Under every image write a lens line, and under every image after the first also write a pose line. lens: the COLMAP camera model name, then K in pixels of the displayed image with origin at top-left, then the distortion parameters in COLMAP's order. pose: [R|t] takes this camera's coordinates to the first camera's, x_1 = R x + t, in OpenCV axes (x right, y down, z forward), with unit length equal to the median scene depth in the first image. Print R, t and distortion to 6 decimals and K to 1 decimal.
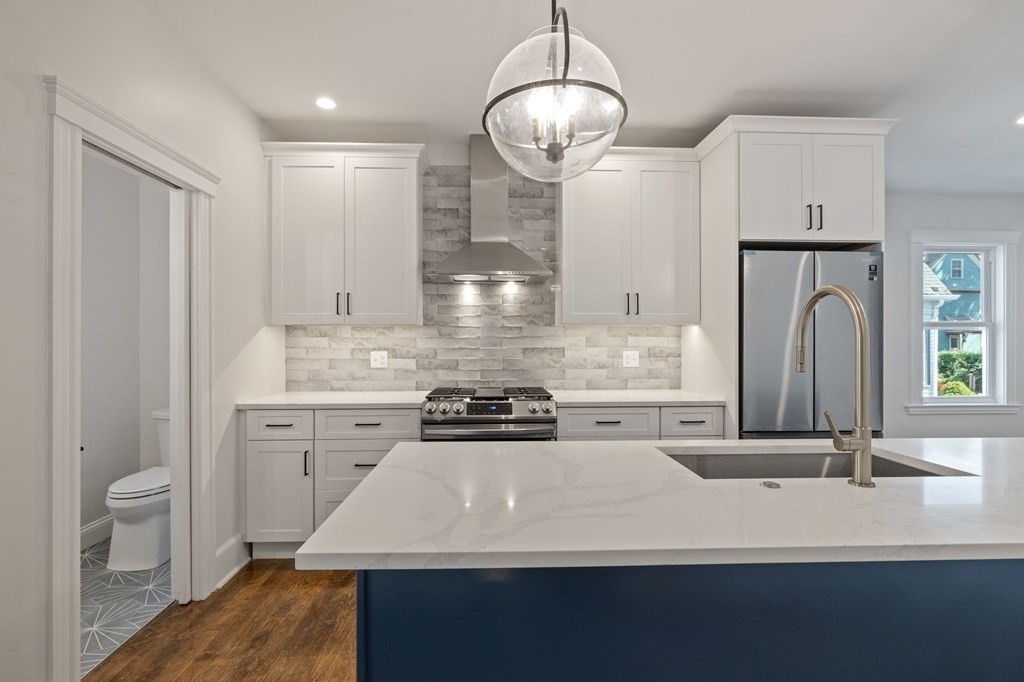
lens RADIAL K [[488.7, 0, 510.7], [0, 488.7, 339.6], [0, 0, 1]] dist [-0.002955, -0.000059]
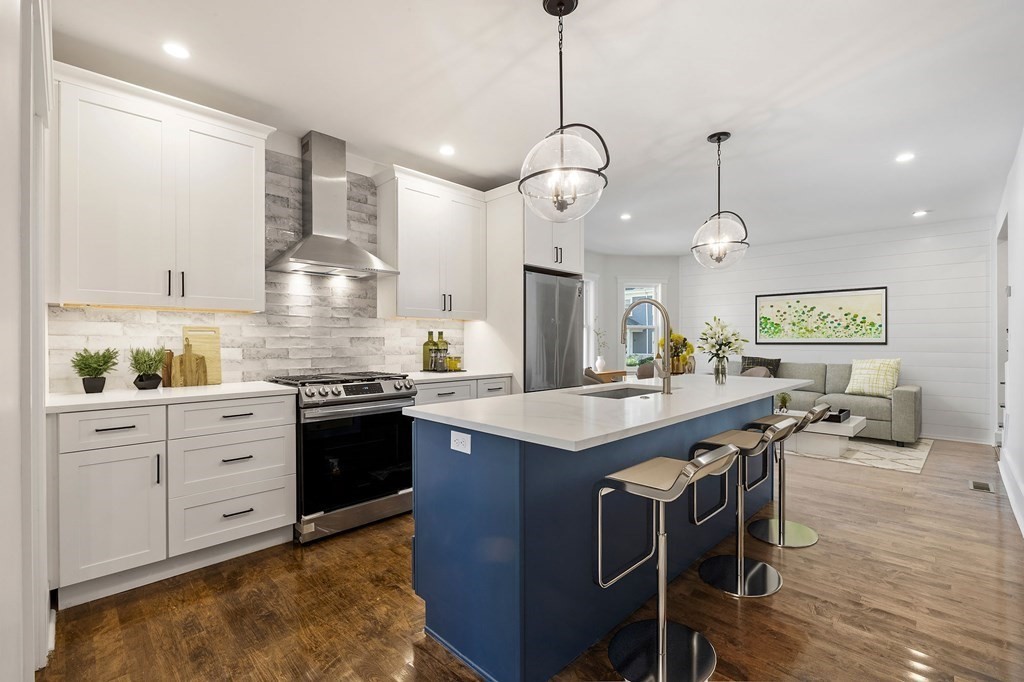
lens RADIAL K [[452.3, 0, 512.0], [0, 452.3, 341.0], [0, 0, 1]] dist [0.001930, 0.000255]
pose [[0.735765, -0.000800, 0.677236, -0.403742], [-0.000703, 0.999998, 0.001945, 0.023782], [-0.677236, -0.001907, 0.735763, 0.004743]]
